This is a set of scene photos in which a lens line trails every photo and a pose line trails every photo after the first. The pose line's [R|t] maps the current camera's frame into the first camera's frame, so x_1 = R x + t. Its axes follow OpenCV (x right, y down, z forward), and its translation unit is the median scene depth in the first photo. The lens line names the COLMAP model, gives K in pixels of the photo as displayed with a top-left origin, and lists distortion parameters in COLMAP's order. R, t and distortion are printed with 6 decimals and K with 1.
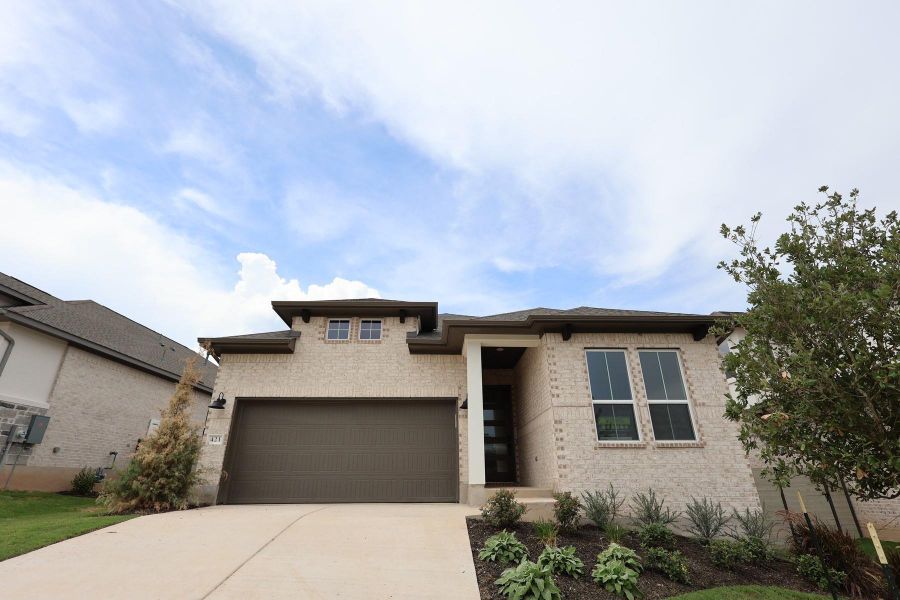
lens RADIAL K [[410.8, 0, 451.2], [0, 410.8, 301.8], [0, 0, 1]] dist [-0.005476, -0.000862]
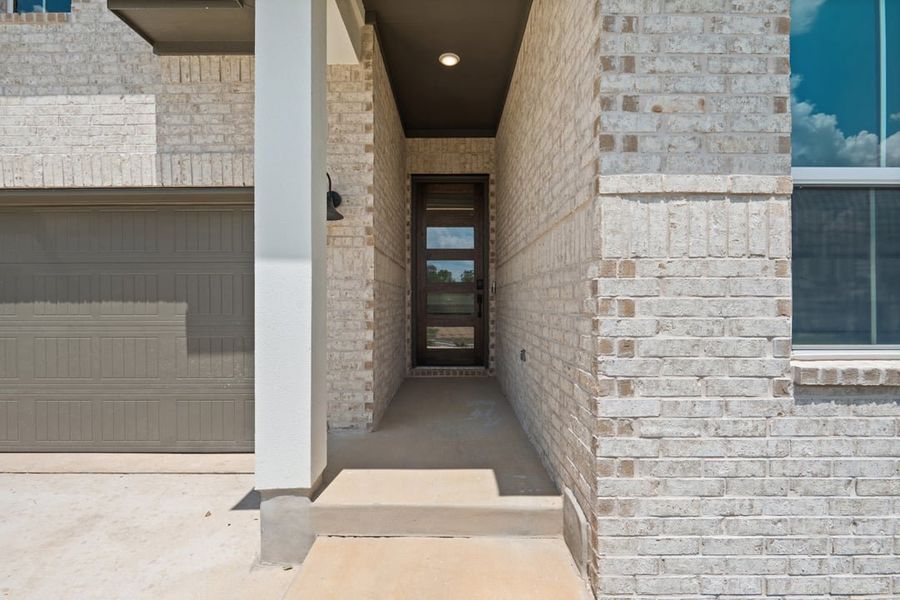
lens RADIAL K [[410.8, 0, 451.2], [0, 410.8, 301.8], [0, 0, 1]] dist [-0.005476, -0.000862]
pose [[0.999430, 0.003619, -0.033569, 0.176234], [0.010384, 0.913107, 0.407588, 0.214964], [0.032127, -0.407704, 0.912549, 0.773331]]
